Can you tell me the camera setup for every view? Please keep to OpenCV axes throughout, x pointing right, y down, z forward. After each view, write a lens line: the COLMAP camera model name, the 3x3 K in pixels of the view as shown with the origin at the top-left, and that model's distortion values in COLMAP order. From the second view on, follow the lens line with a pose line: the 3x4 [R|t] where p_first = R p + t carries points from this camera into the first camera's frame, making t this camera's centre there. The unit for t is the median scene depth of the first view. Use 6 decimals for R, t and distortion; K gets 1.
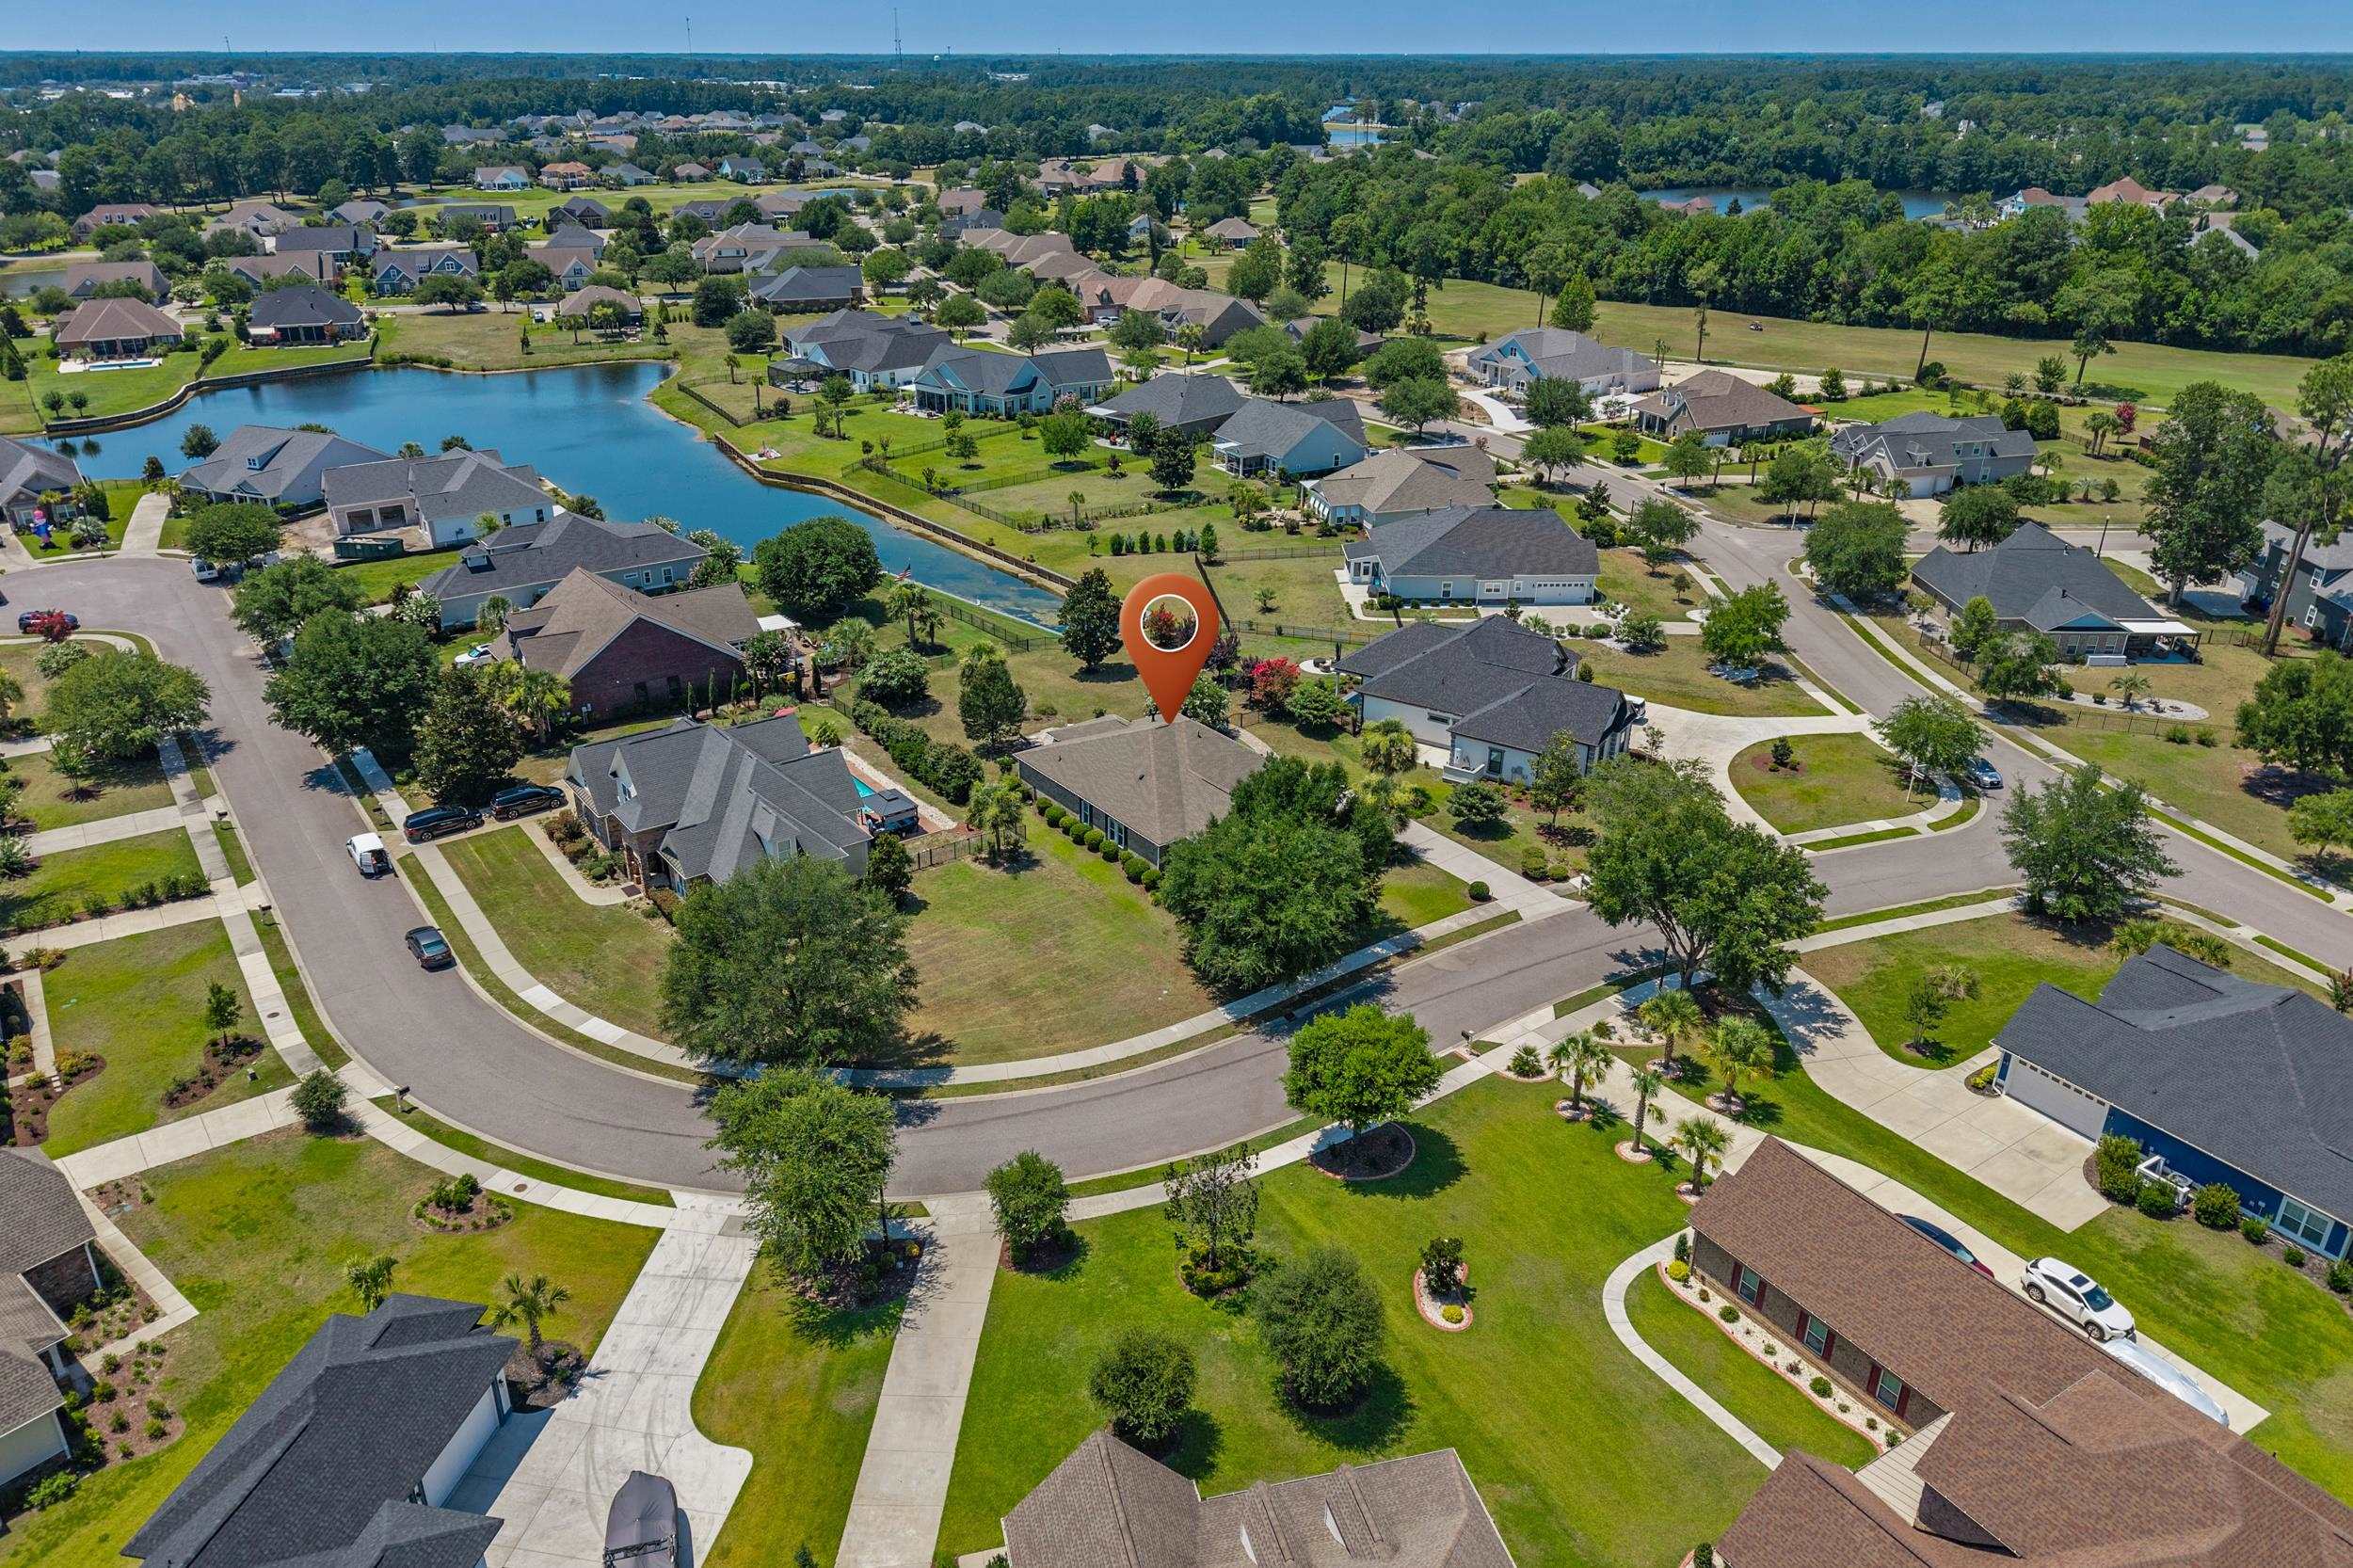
lens RADIAL K [[1688.4, 0, 1176.5], [0, 1688.4, 784.0], [0, 0, 1]] dist [-0.000931, -0.000462]
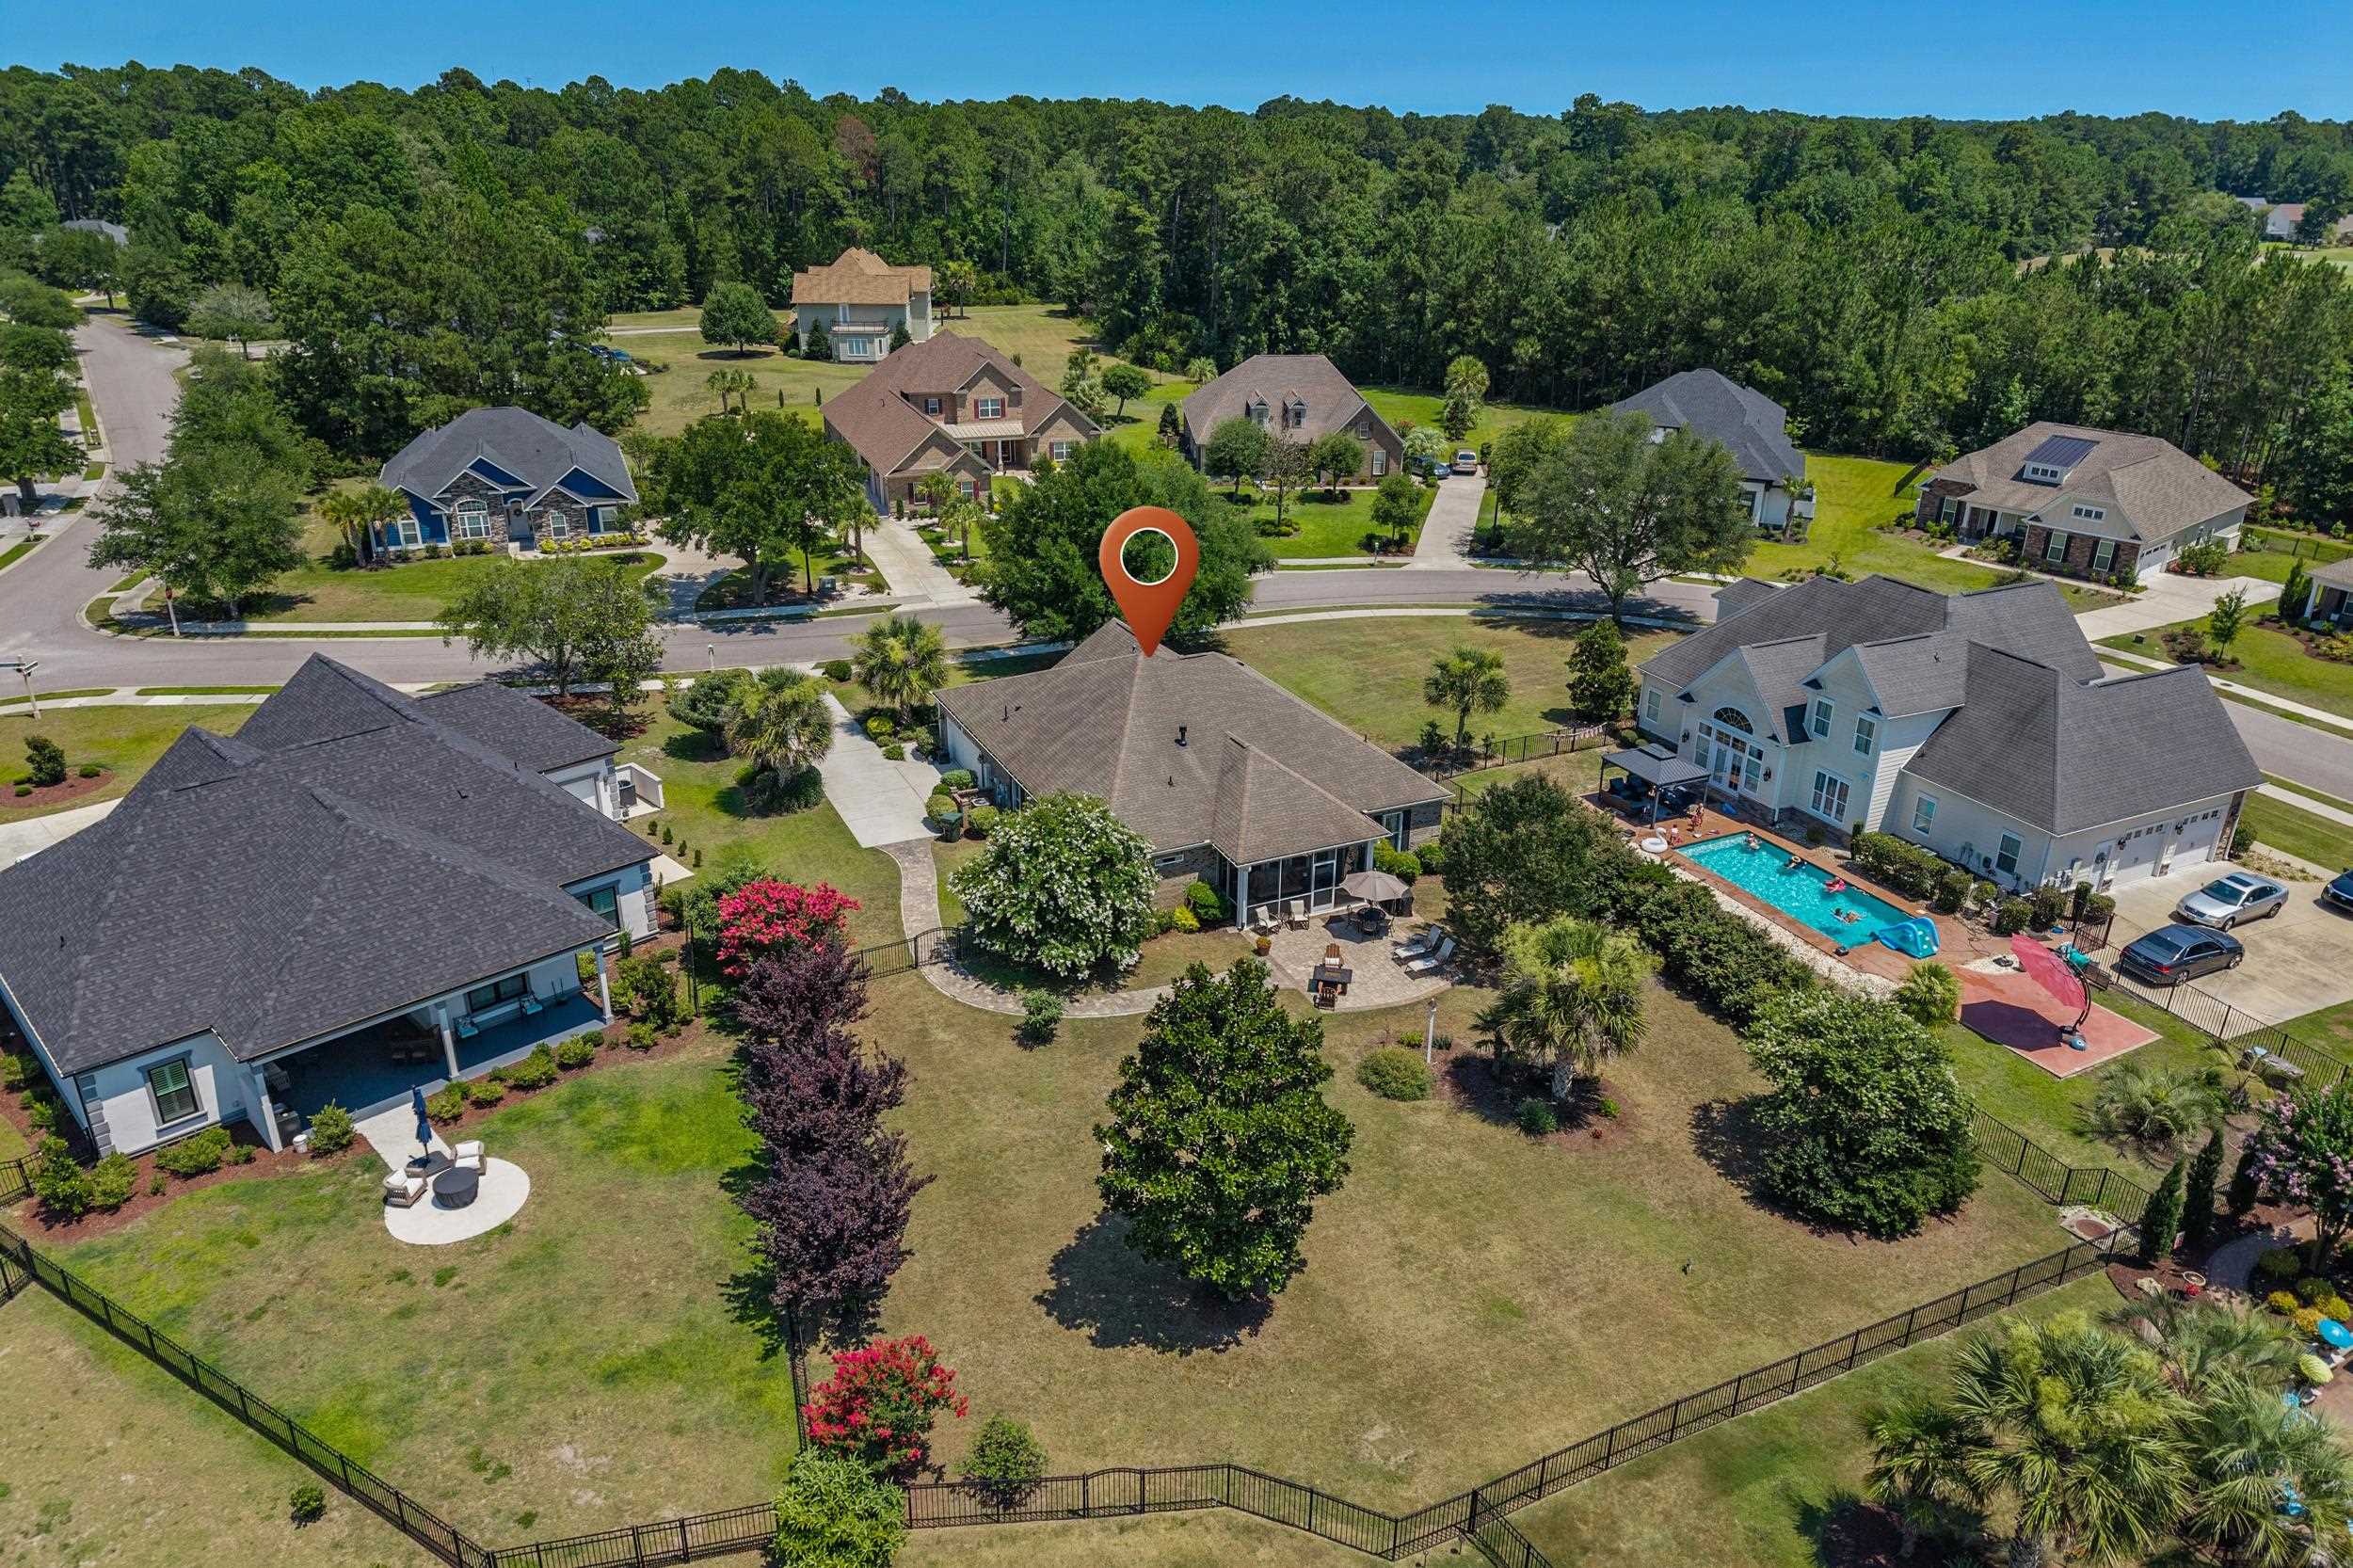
lens RADIAL K [[1621.6, 0, 1182.0], [0, 1621.6, 854.6], [0, 0, 1]] dist [0.007645, -0.000311]
pose [[-0.982717, -0.085466, 0.164205, -0.106769], [0.064182, 0.674712, 0.735285, -0.399078], [-0.173633, 0.733116, -0.657565, 1.426411]]
